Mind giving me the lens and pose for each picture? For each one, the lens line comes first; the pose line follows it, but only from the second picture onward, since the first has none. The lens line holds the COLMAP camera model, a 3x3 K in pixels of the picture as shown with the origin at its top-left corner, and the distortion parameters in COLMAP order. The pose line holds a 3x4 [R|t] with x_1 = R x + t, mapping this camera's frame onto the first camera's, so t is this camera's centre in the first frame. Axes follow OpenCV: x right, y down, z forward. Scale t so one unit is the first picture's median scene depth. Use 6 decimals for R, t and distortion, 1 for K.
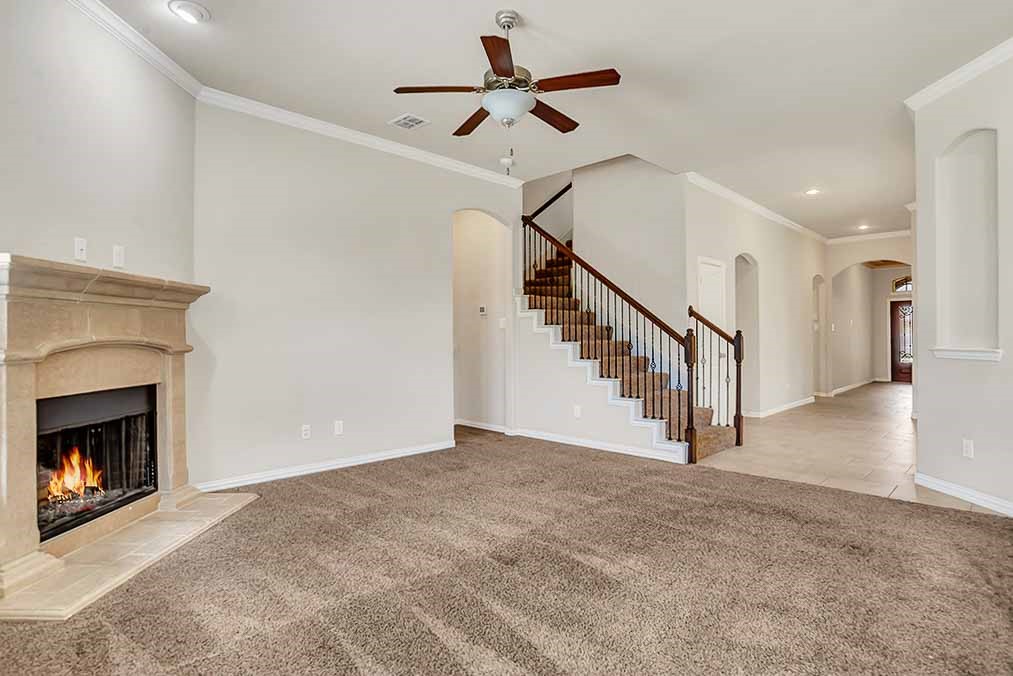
lens RADIAL K [[518.2, 0, 506.5], [0, 518.2, 338.0], [0, 0, 1]] dist [-0.000072, 0.000099]
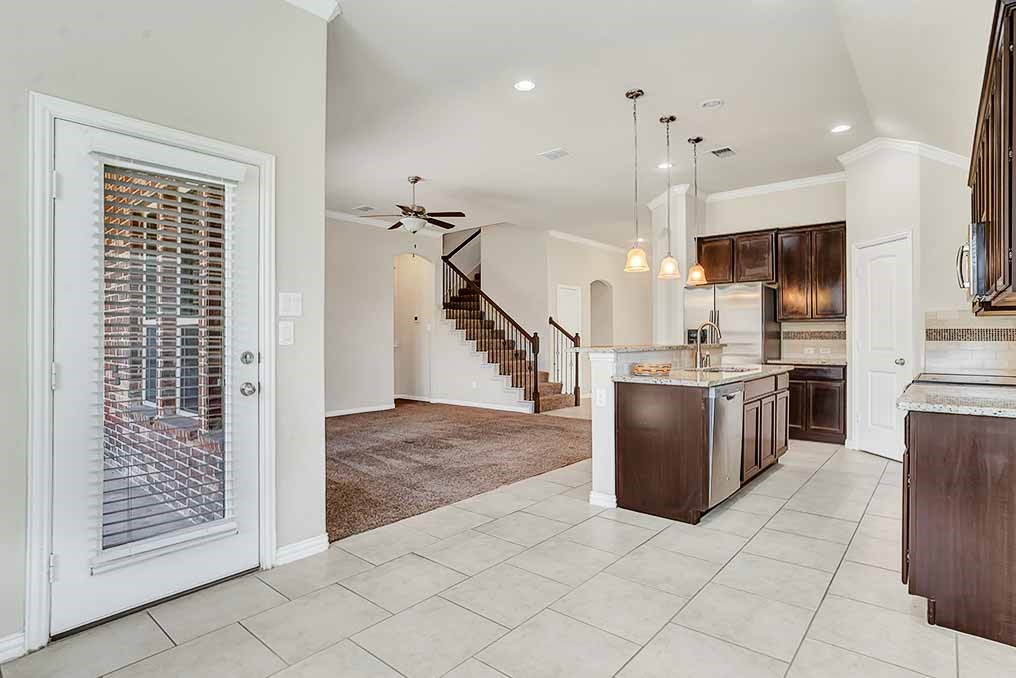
lens RADIAL K [[519.7, 0, 508.0], [0, 519.7, 339.0], [0, 0, 1]] dist [-0.000072, 0.000099]
pose [[0.996368, 0.002655, 0.085113, 0.101314], [-0.002376, 0.999991, -0.003385, 0.008156], [-0.085121, 0.003171, 0.996366, -0.553330]]
